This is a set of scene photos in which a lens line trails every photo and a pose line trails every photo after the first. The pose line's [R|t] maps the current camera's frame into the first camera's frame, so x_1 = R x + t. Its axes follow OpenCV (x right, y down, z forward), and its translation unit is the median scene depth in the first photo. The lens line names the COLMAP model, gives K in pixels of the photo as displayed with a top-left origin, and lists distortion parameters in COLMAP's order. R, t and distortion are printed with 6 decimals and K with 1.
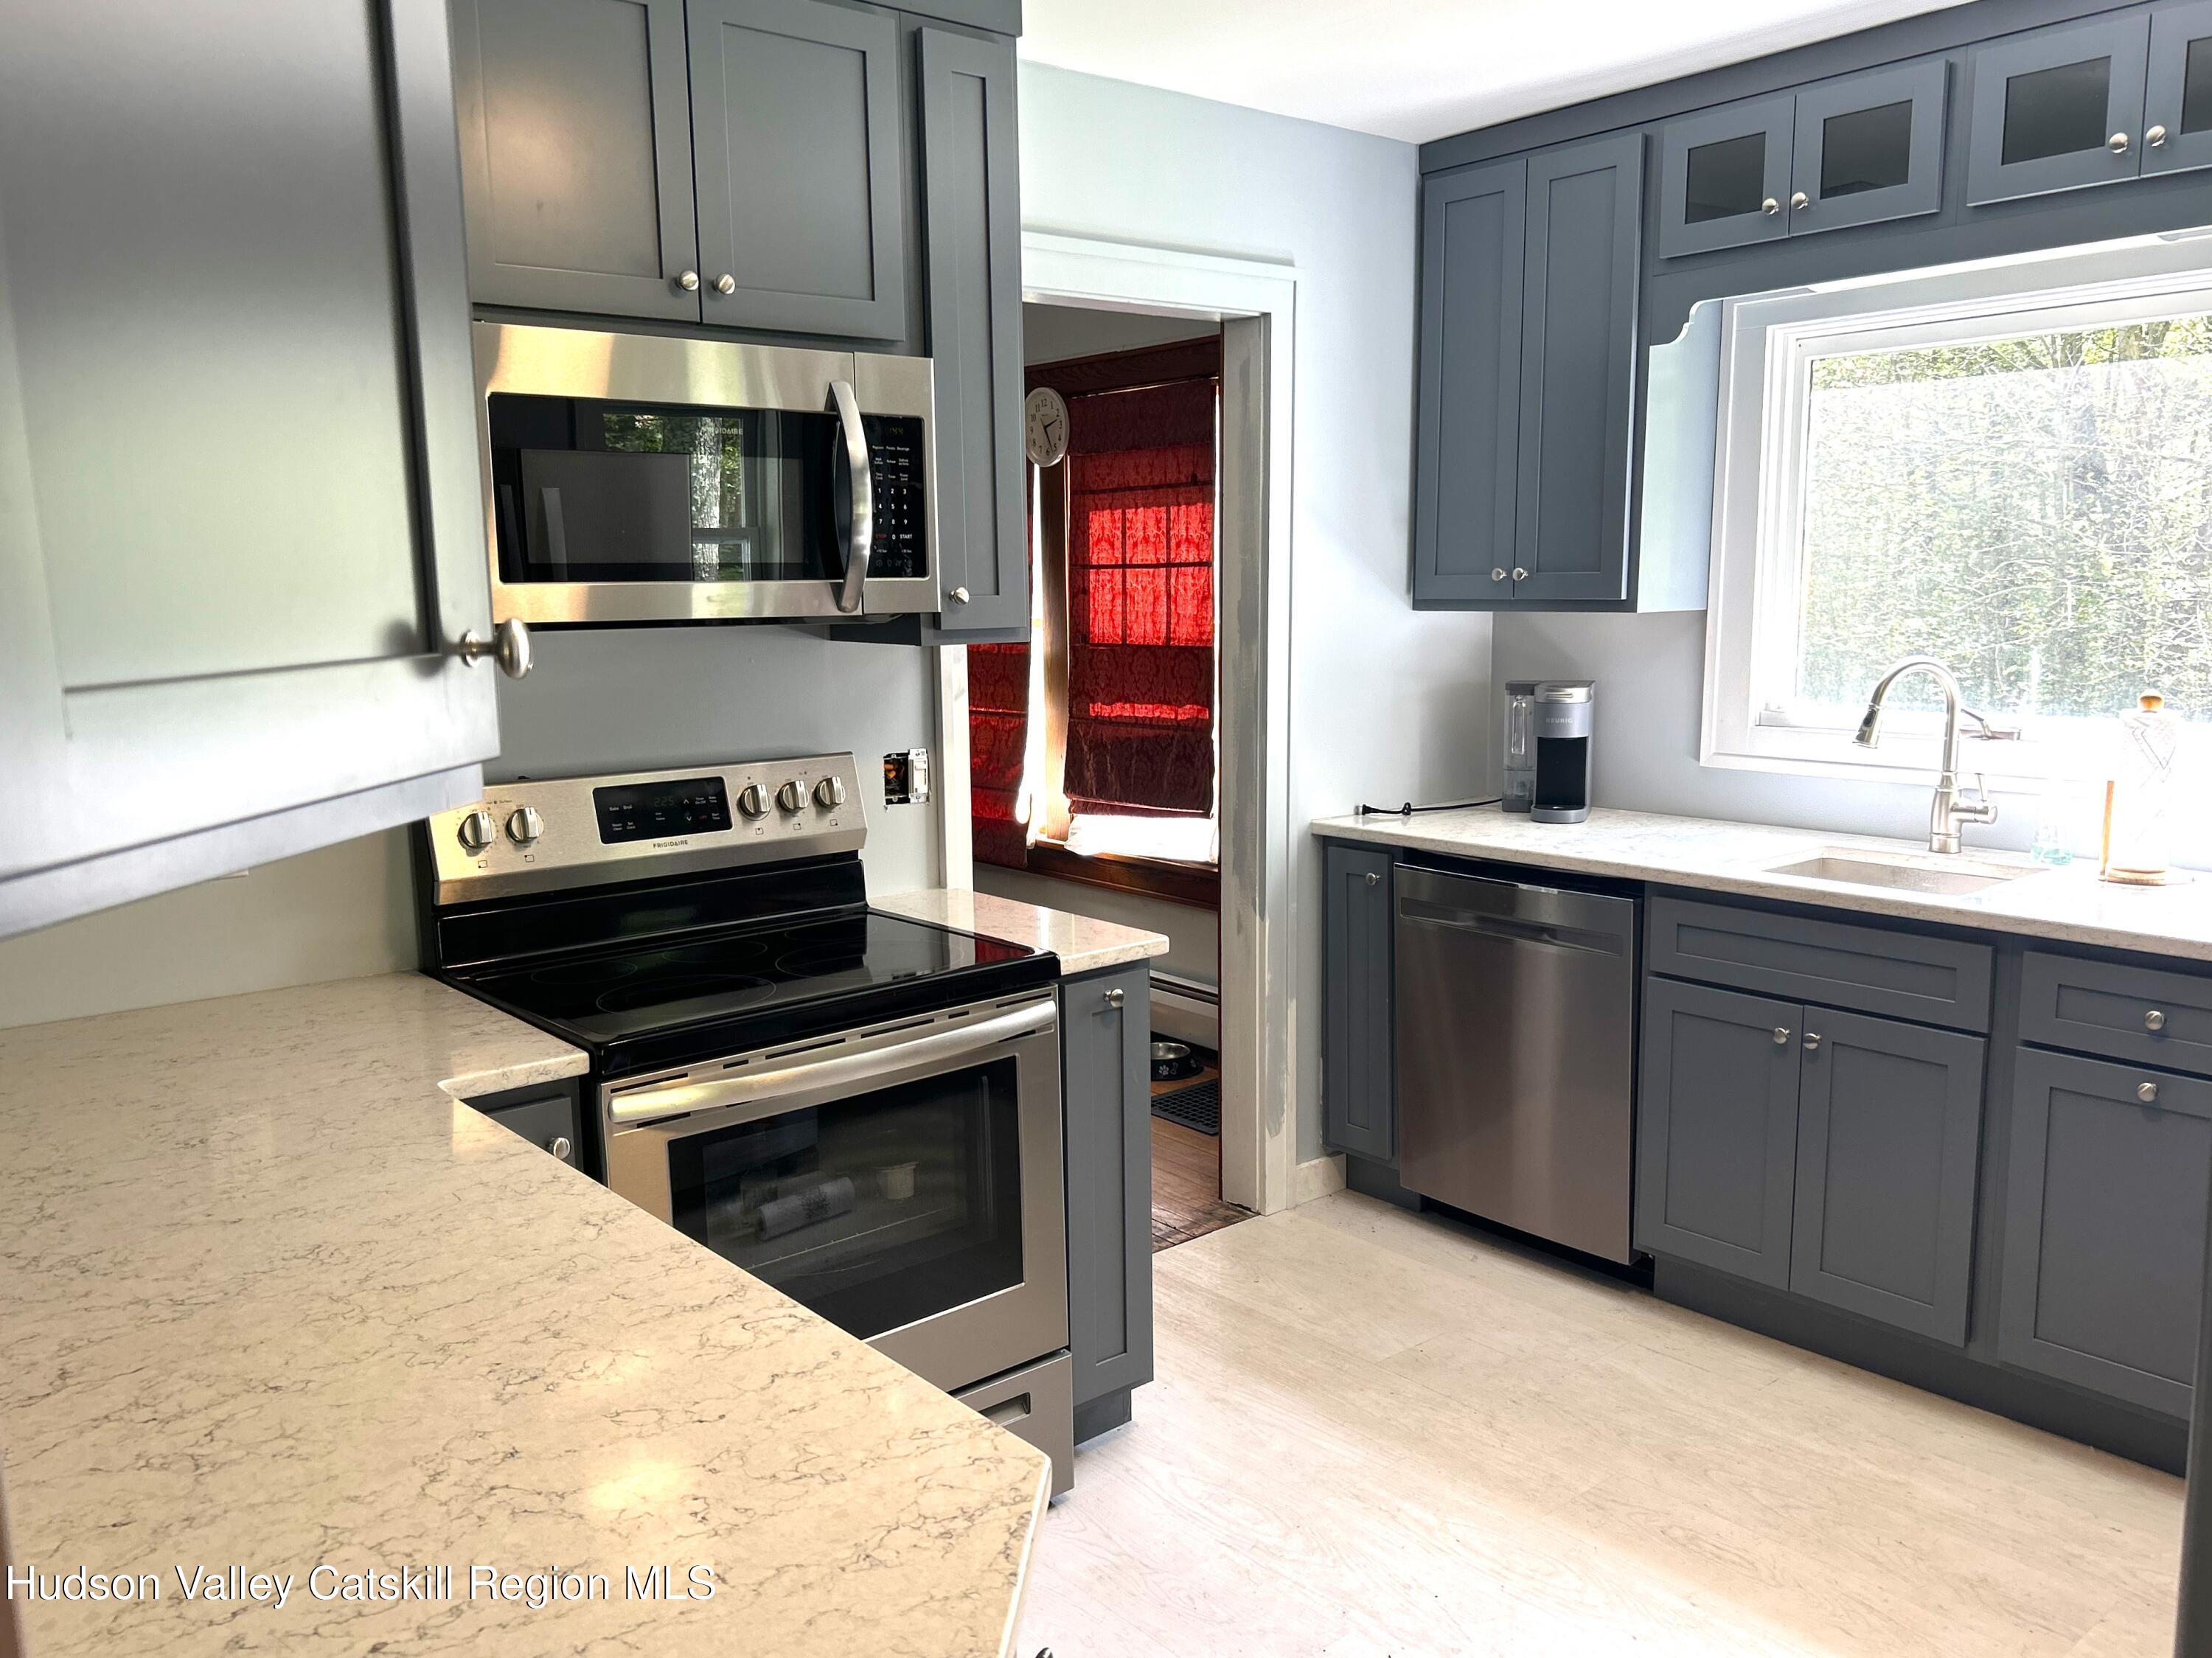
lens RADIAL K [[1737.7, 0, 1106.7], [0, 1737.7, 846.1], [0, 0, 1]] dist [0.054882, -0.051246]
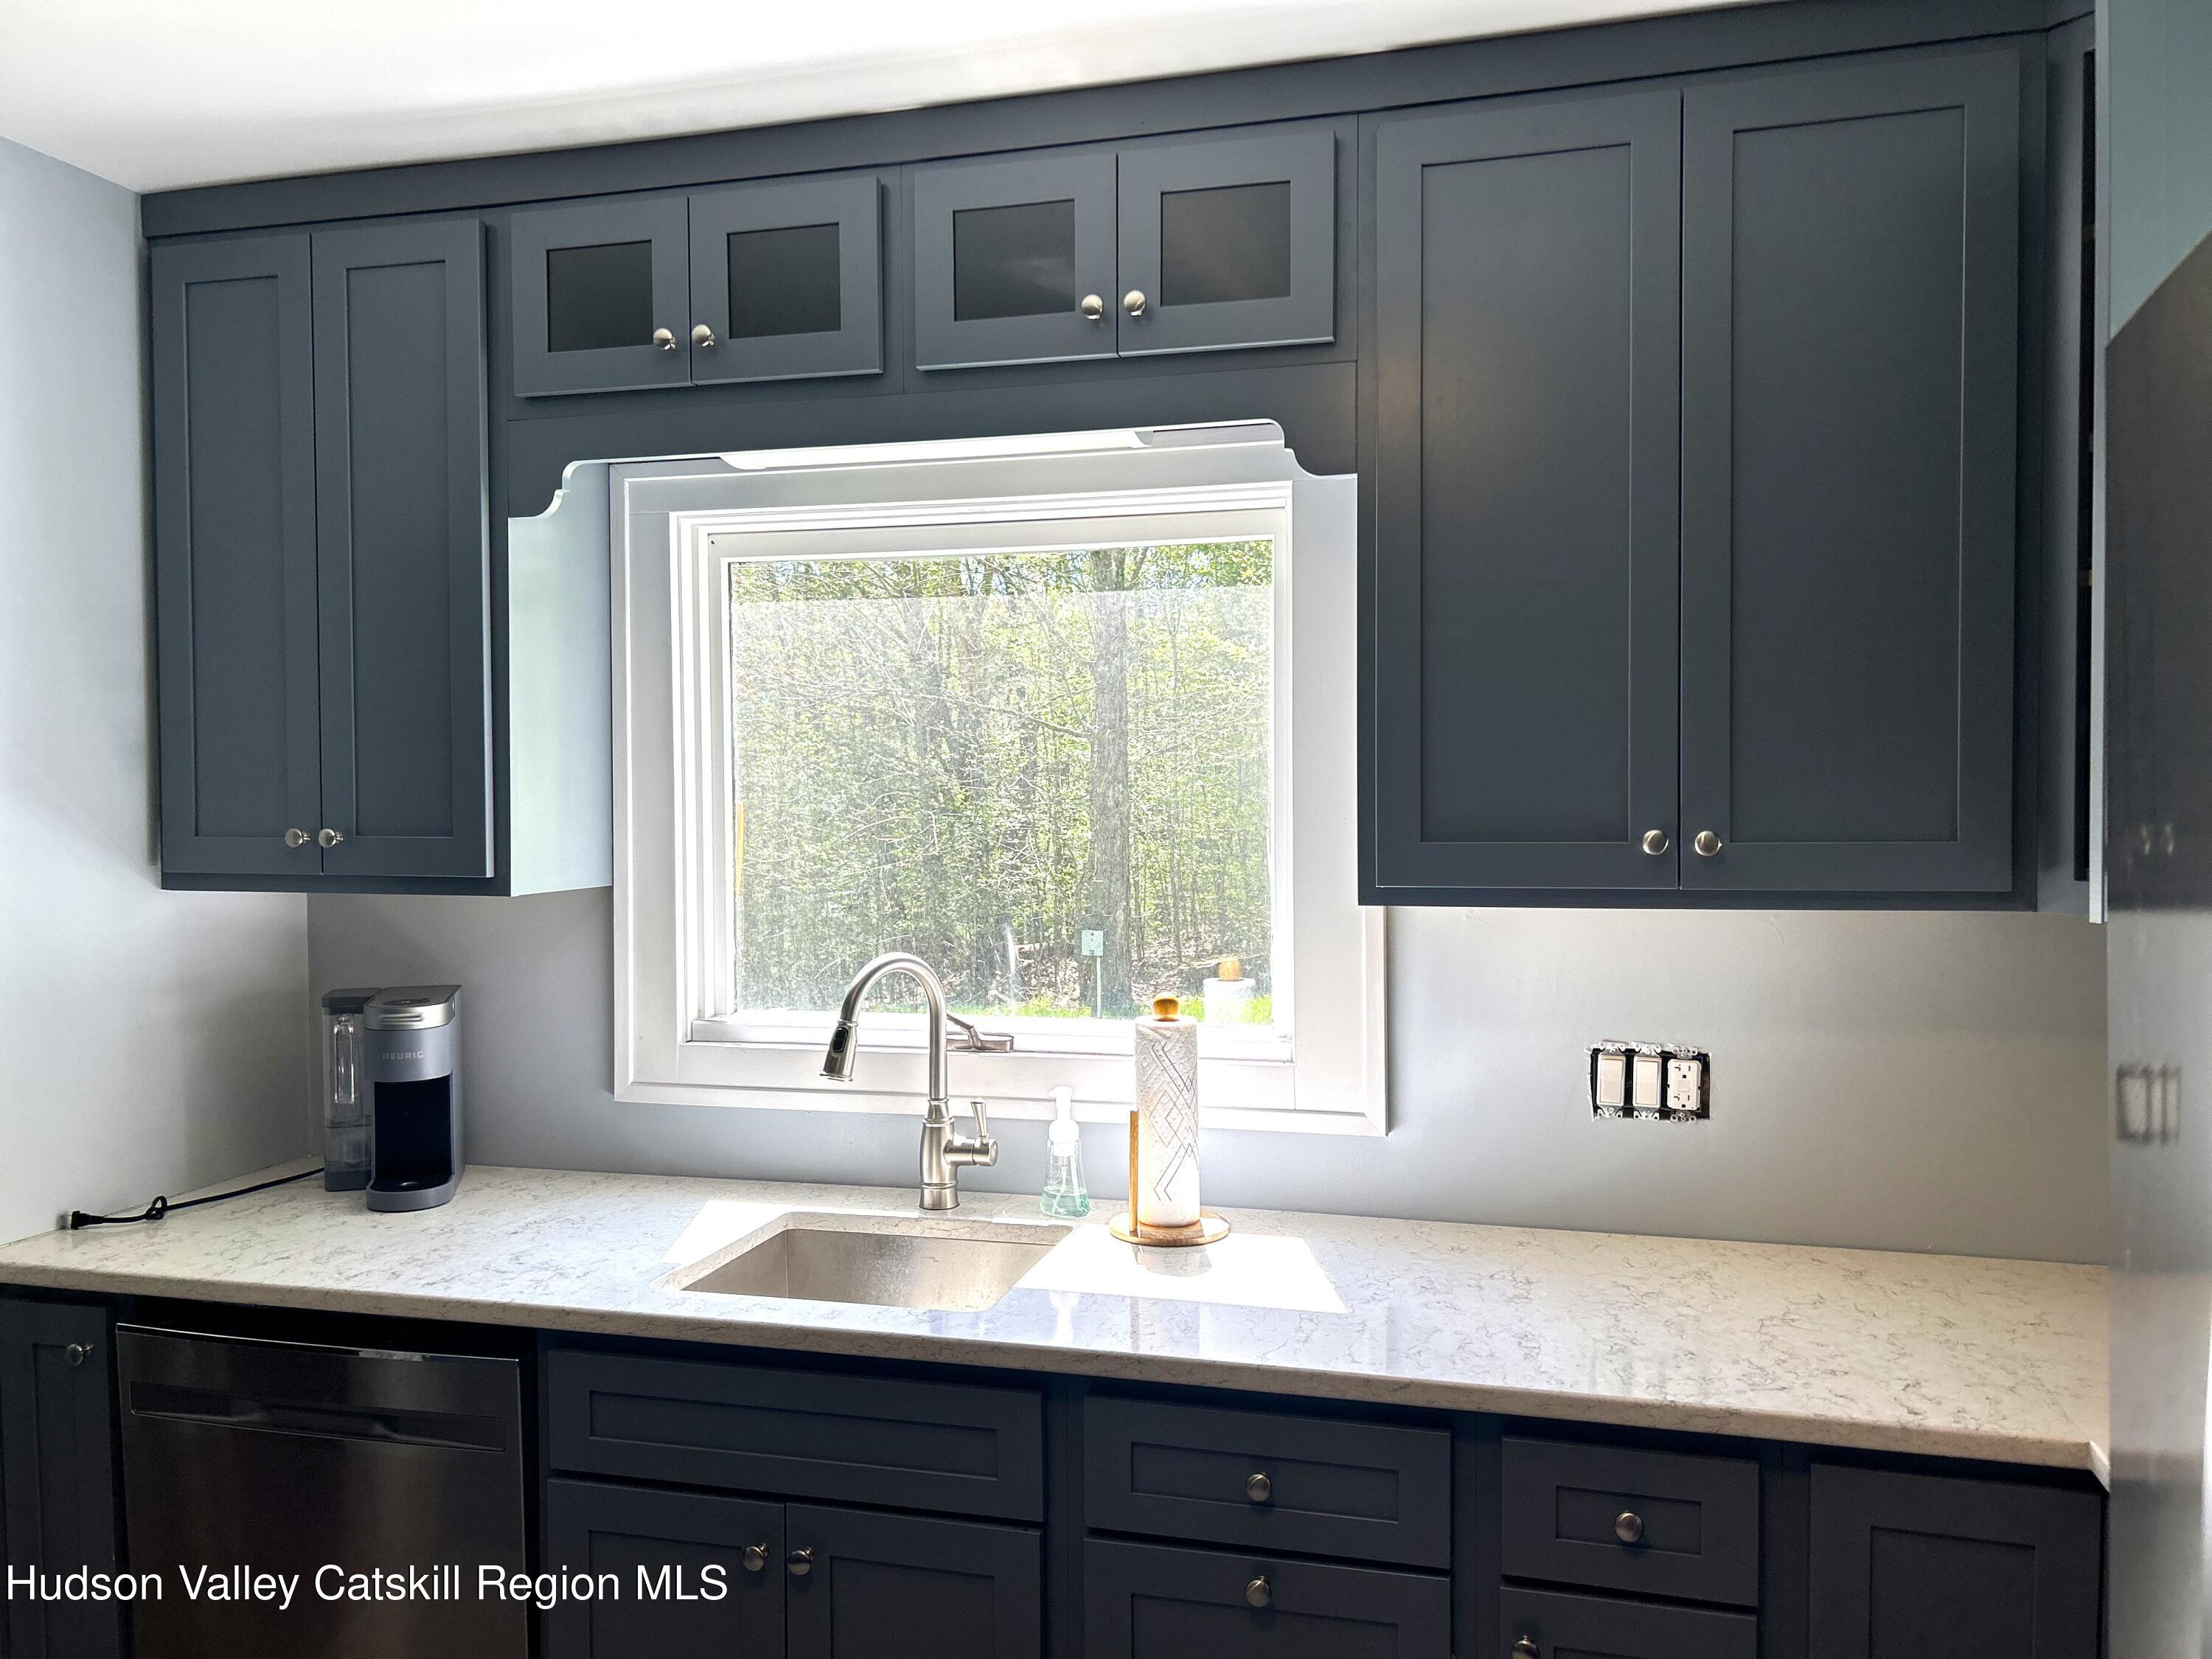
lens RADIAL K [[1650.8, 0, 1122.5], [0, 1650.8, 833.6], [0, 0, 1]] dist [0.041030, -0.077387]
pose [[0.814124, -0.007535, 0.580643, 0.127745], [0.084446, 0.990822, -0.105545, -0.072360], [-0.574518, 0.134960, 0.807288, 0.352283]]
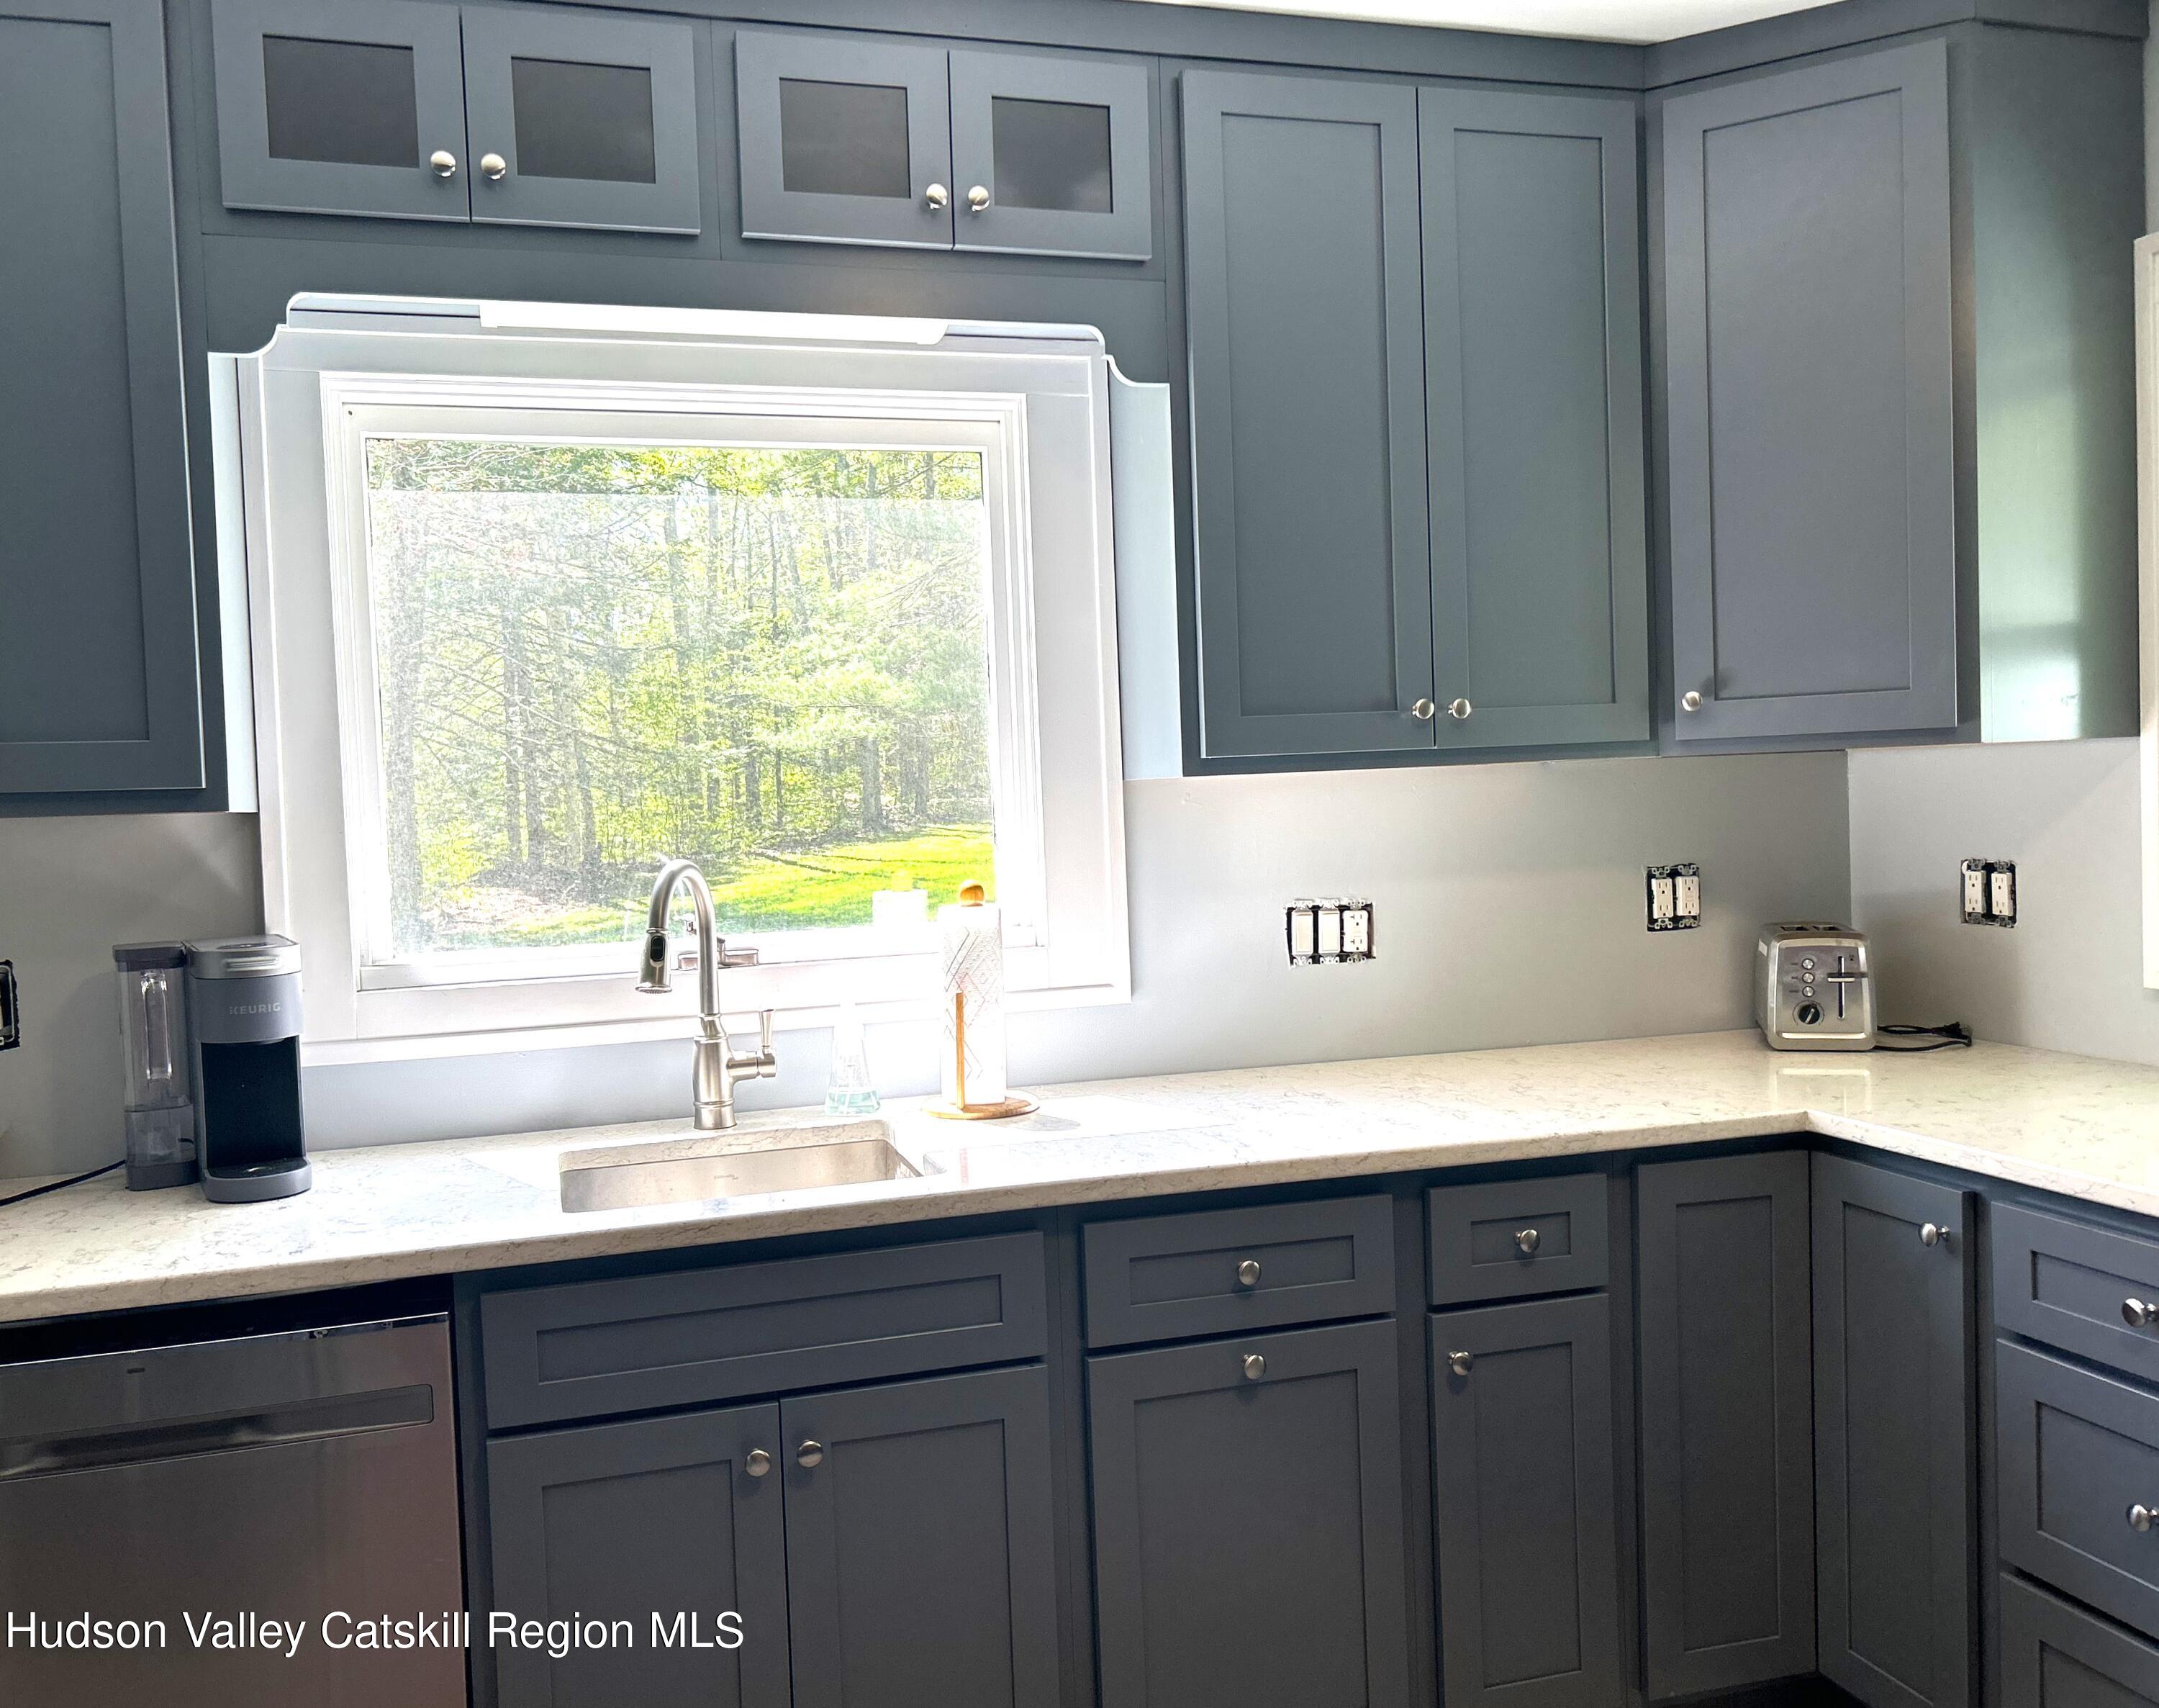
lens RADIAL K [[1714.6, 0, 1011.6], [0, 1714.6, 864.7], [0, 0, 1]] dist [0.012731, 0.001314]
pose [[0.402698, -0.036470, 0.914606, -0.109445], [0.174763, 0.983888, -0.037715, -0.053456], [-0.898494, 0.175027, 0.402584, 0.577744]]
